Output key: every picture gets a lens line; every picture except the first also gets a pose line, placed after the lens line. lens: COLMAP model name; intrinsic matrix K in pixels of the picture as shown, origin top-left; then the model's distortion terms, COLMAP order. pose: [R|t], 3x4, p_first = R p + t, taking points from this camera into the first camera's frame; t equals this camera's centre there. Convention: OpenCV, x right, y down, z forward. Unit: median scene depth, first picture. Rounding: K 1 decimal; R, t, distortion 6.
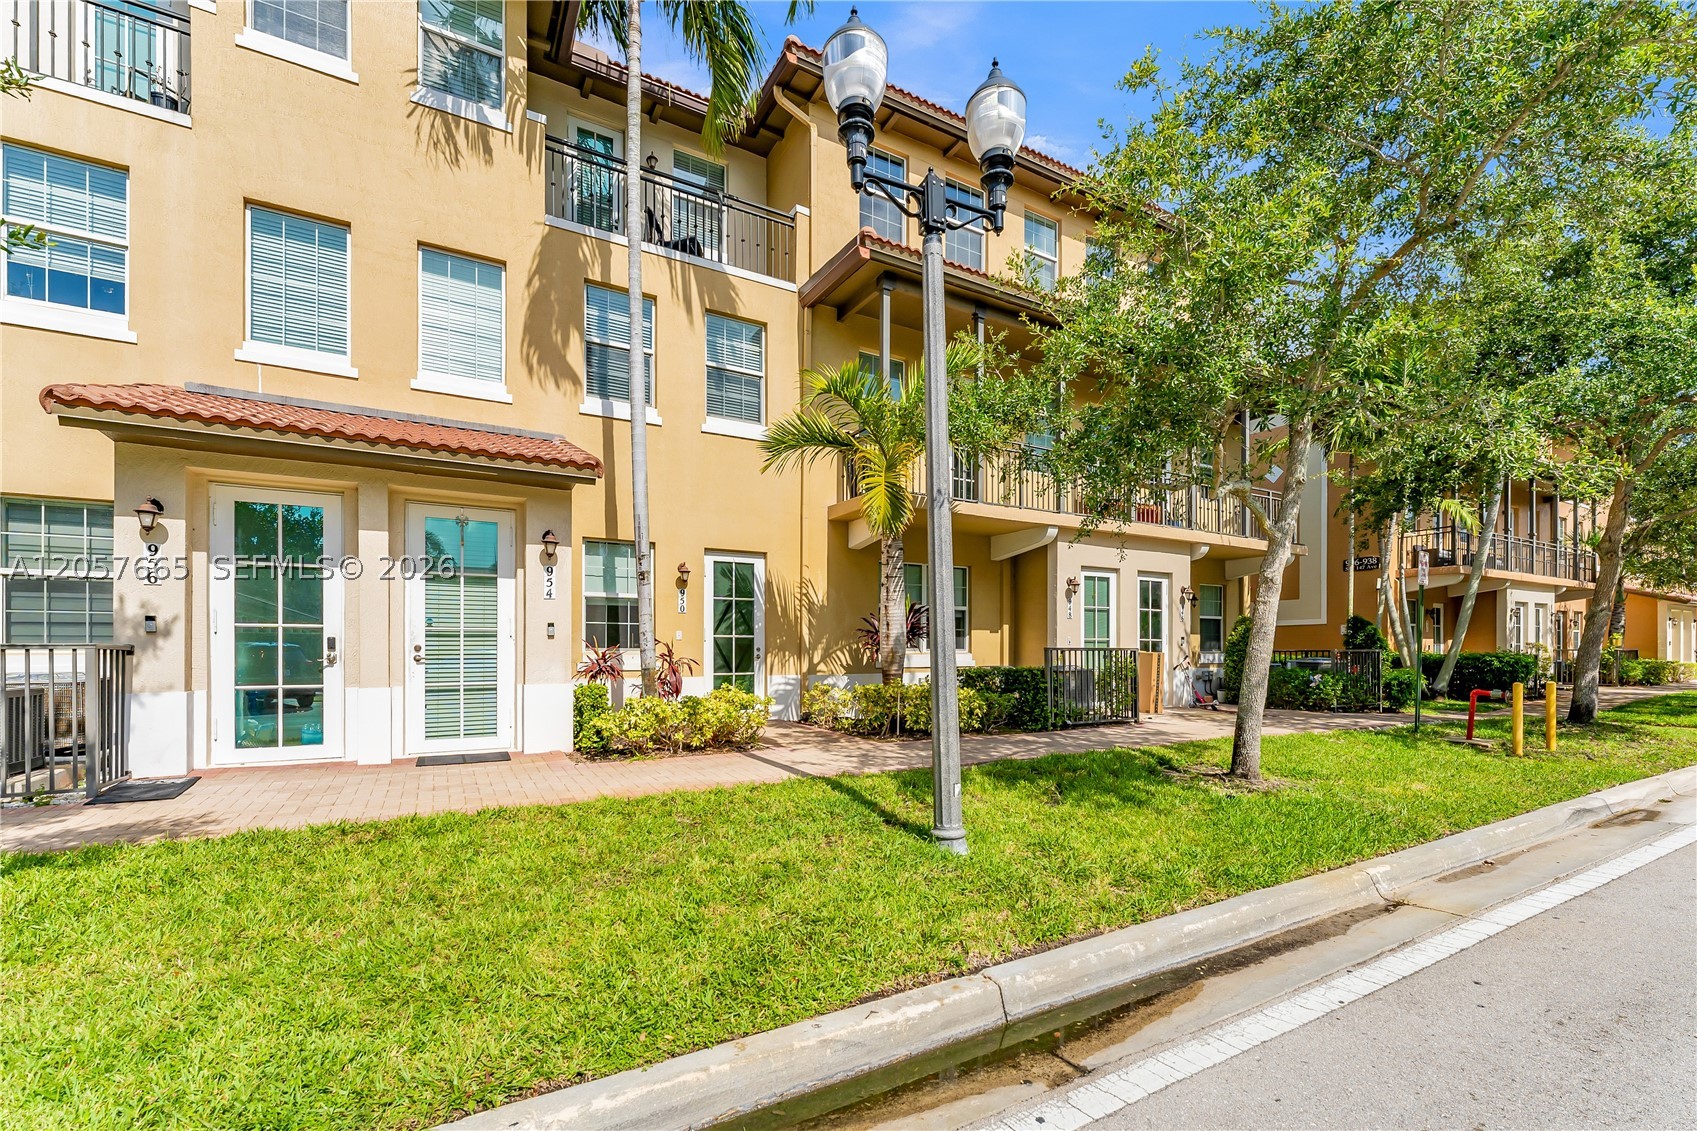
lens RADIAL K [[719.6, 0, 840.1], [0, 719.6, 648.0], [0, 0, 1]] dist [0.001238, 0.000124]
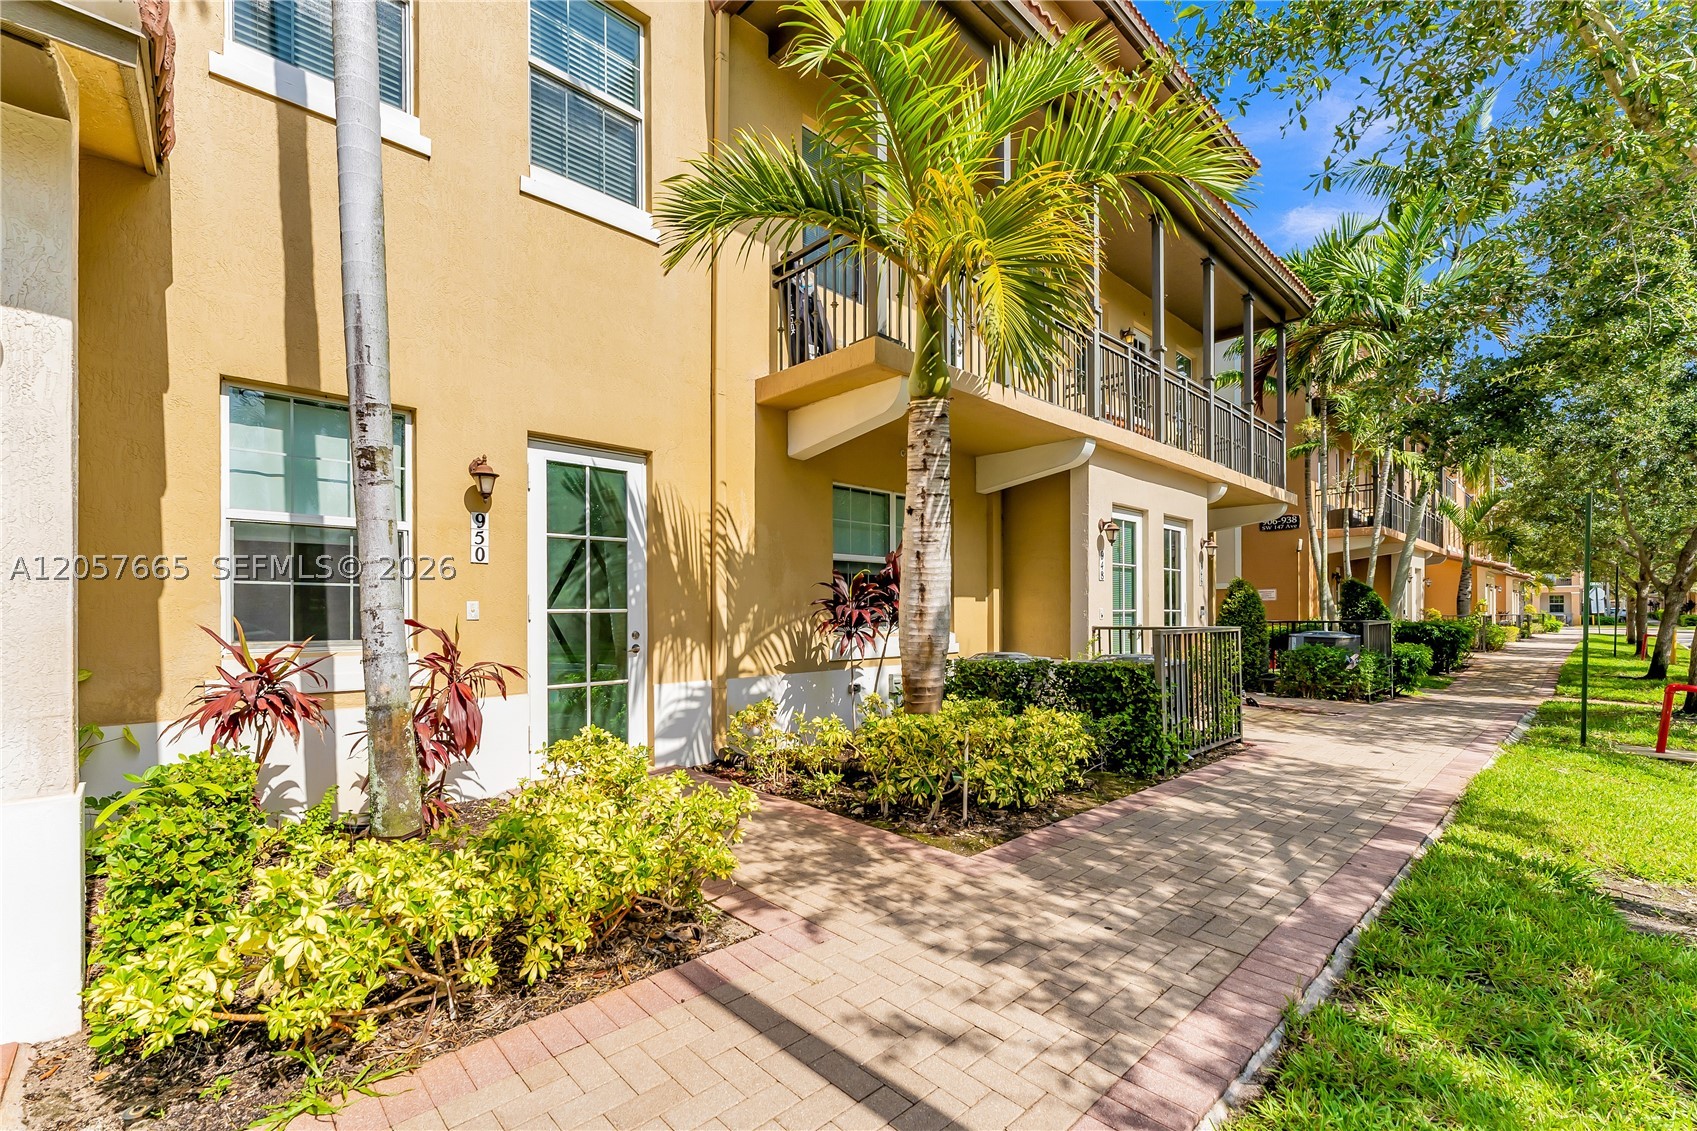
lens RADIAL K [[726.5, 0, 823.3], [0, 726.5, 610.9], [0, 0, 1]] dist [0.000711, -0.000207]
pose [[0.972562, -0.002713, 0.232627, -0.108390], [0.002061, 0.999993, 0.003047, -0.017744], [-0.232634, -0.002484, 0.972561, 0.472204]]
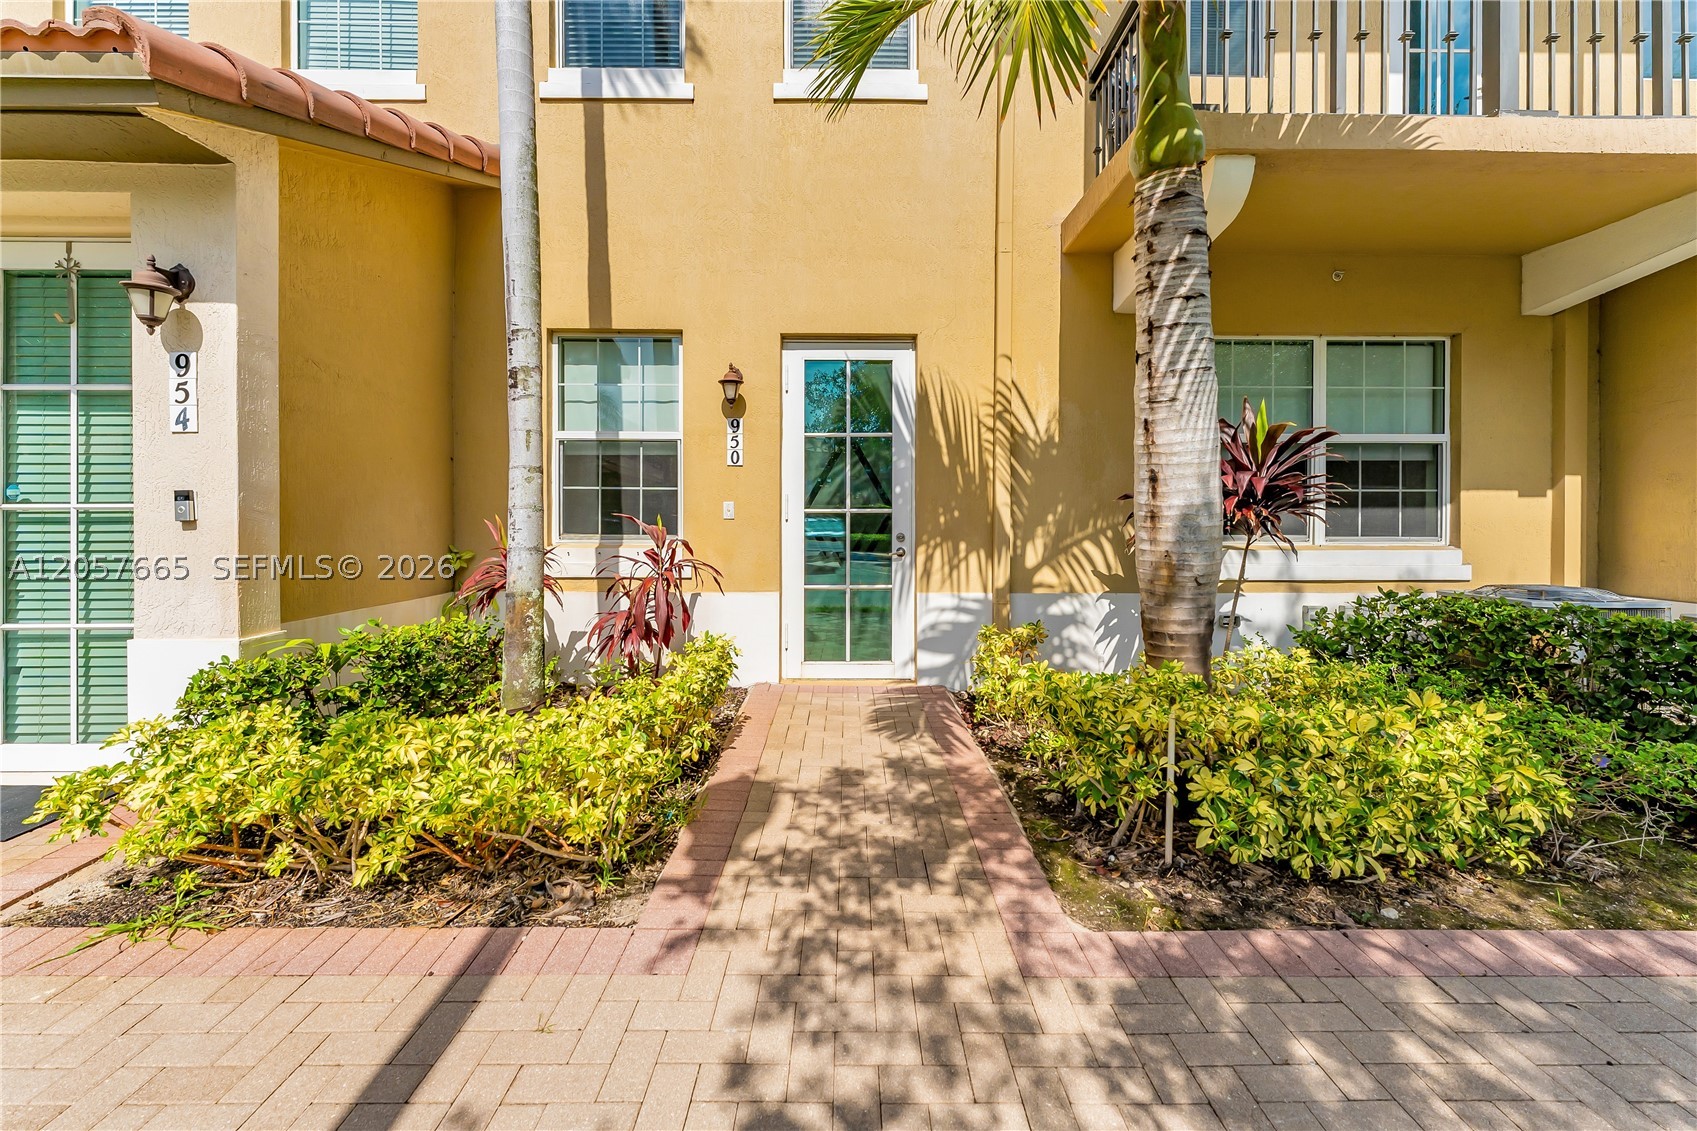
lens RADIAL K [[704.5, 0, 850.4], [0, 704.5, 513.2], [0, 0, 1]] dist [-0.000584, -0.000271]
pose [[0.875009, 0.001914, -0.484103, 0.090759], [0.000427, 0.999989, 0.004725, -0.017240], [0.484107, -0.004341, 0.874998, 0.597252]]
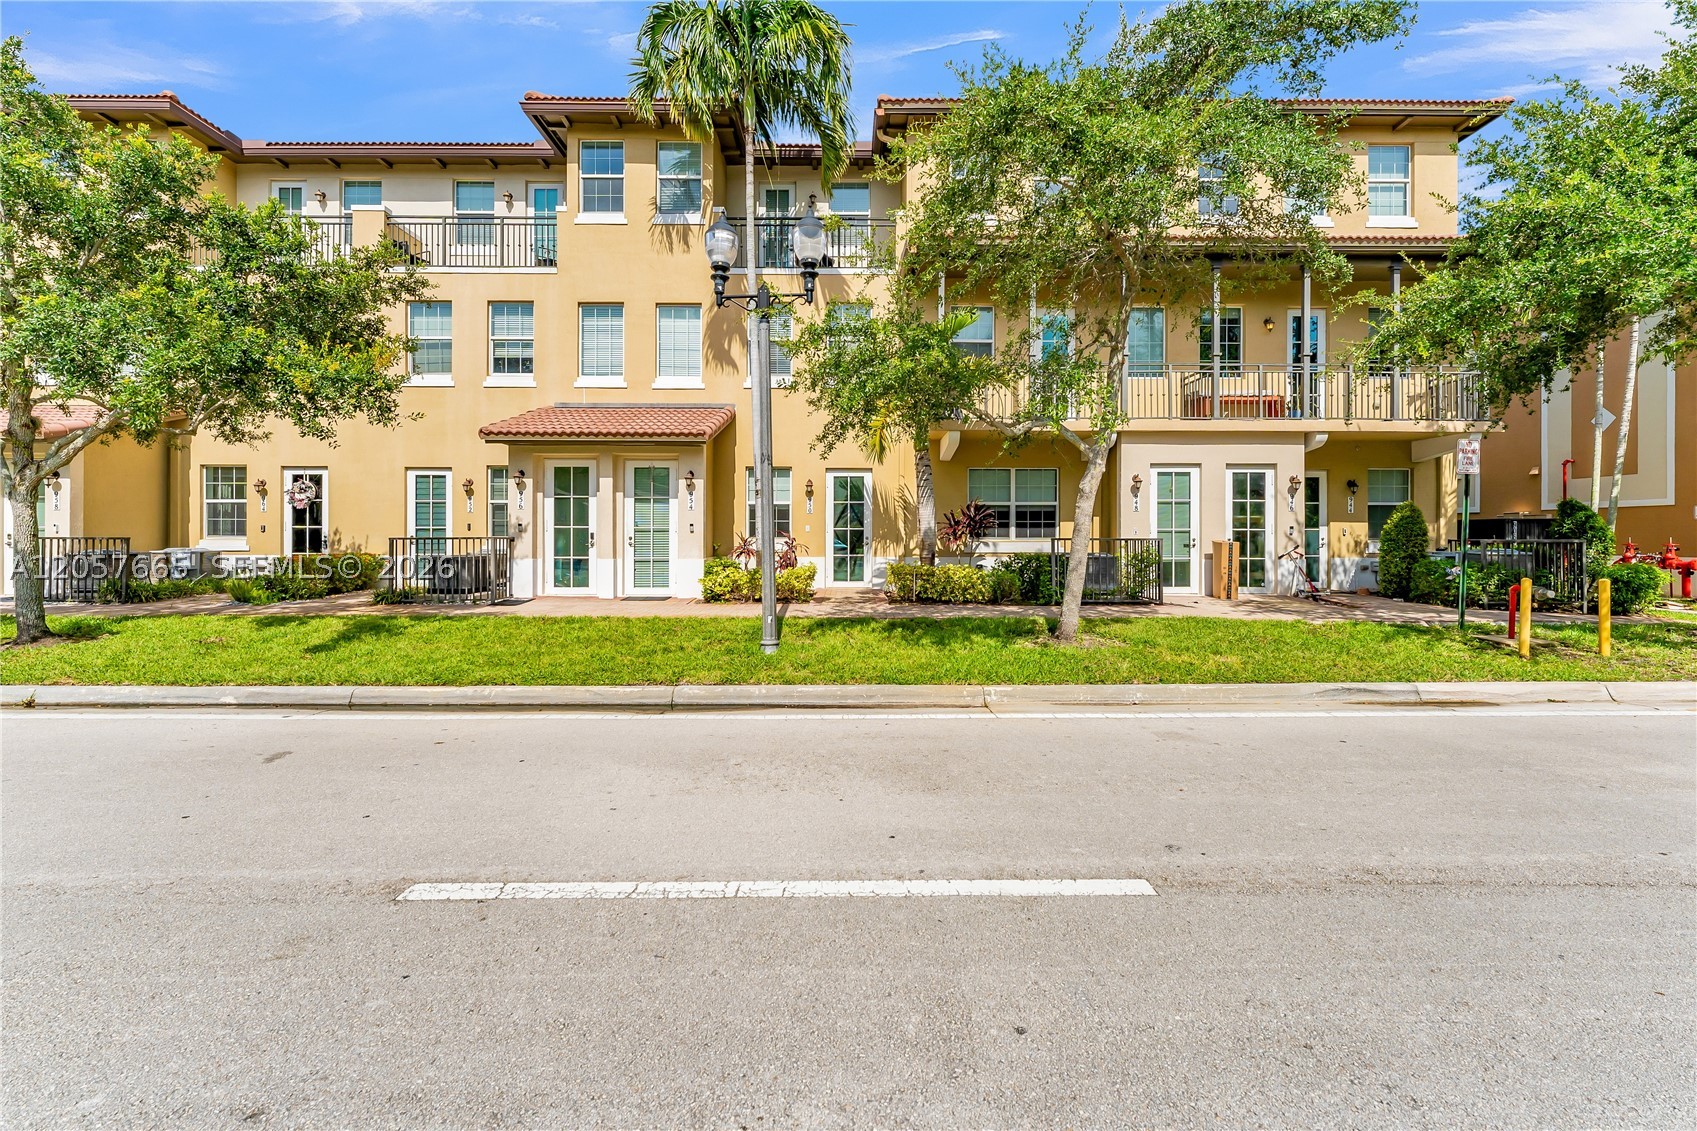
lens RADIAL K [[704.3, 0, 858.3], [0, 704.3, 532.6], [0, 0, 1]] dist [-0.000589, -0.000086]
pose [[0.874389, -0.000605, -0.485225, 0.560077], [0.001365, 0.999998, 0.001213, -0.010932], [0.485224, -0.001723, 0.874388, -0.210051]]
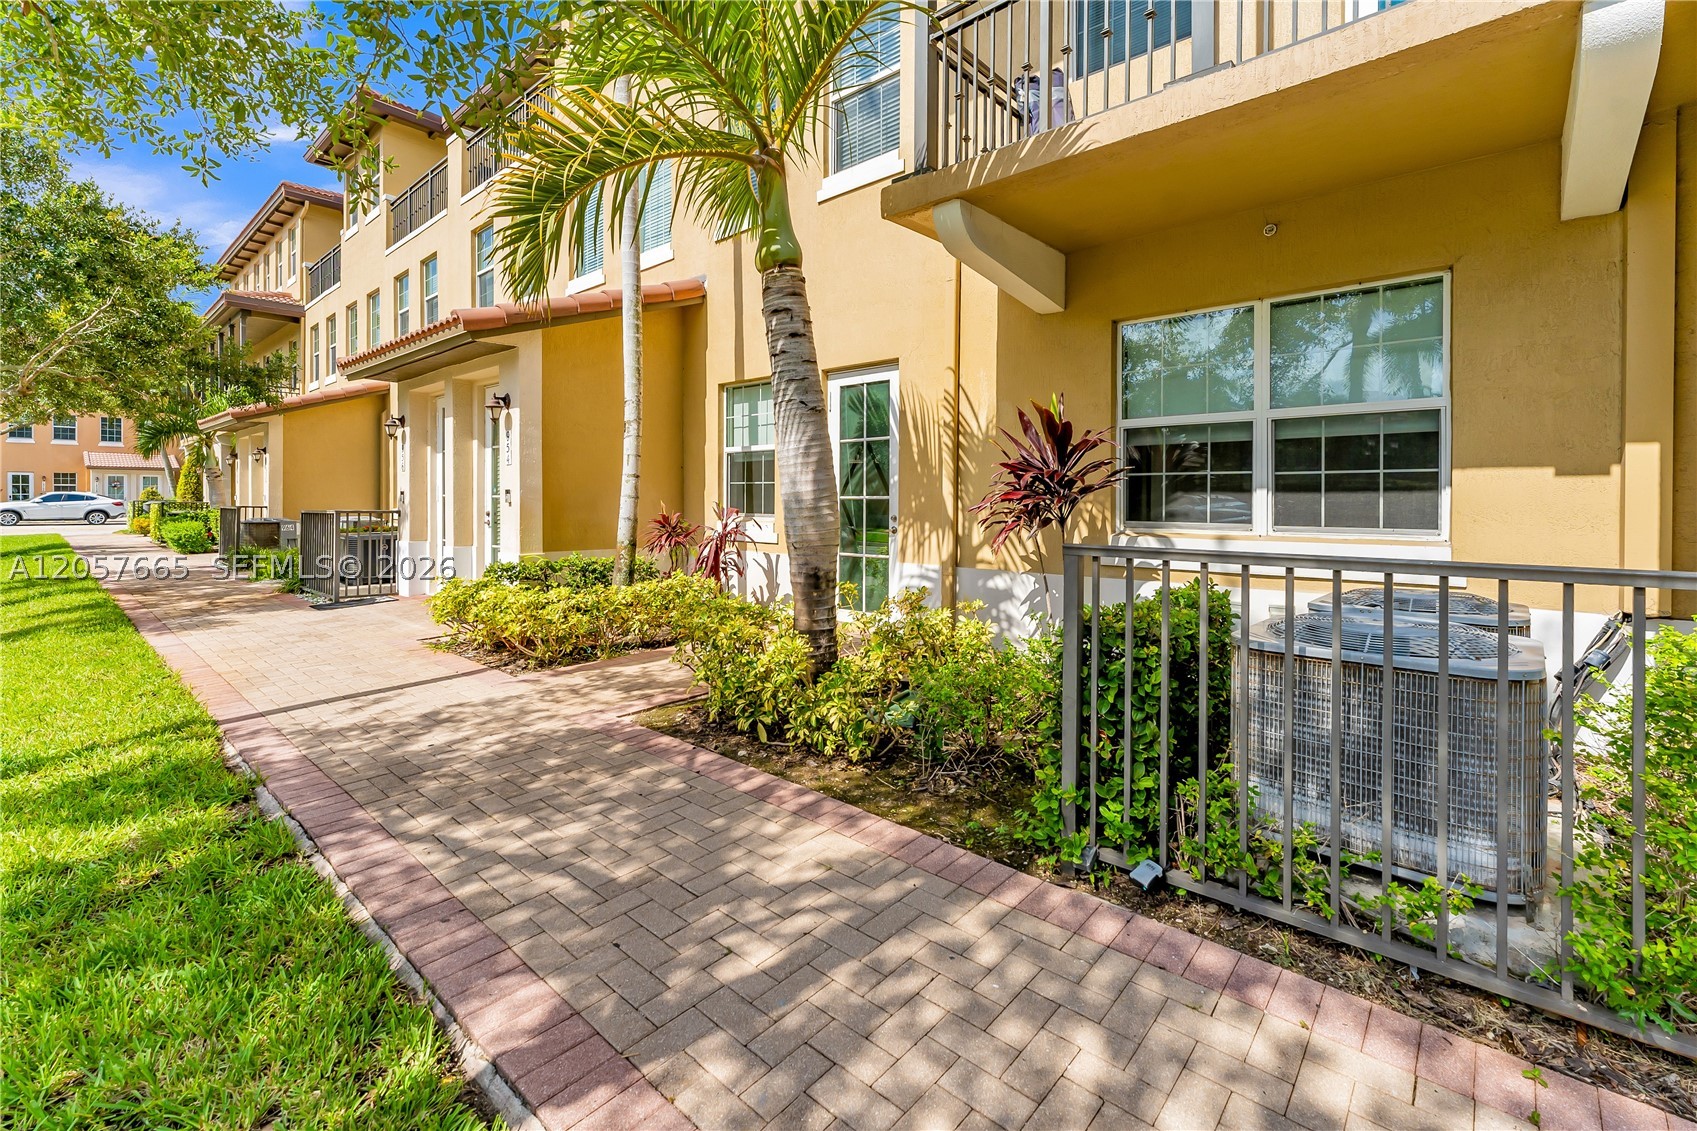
lens RADIAL K [[727.6, 0, 869.9], [0, 727.6, 499.0], [0, 0, 1]] dist [-0.001241, -0.000233]
pose [[0.339645, 0.002399, -0.940551, 0.487328], [0.004025, 0.999984, 0.004004, -0.017588], [0.940545, -0.005146, 0.339630, 0.807191]]
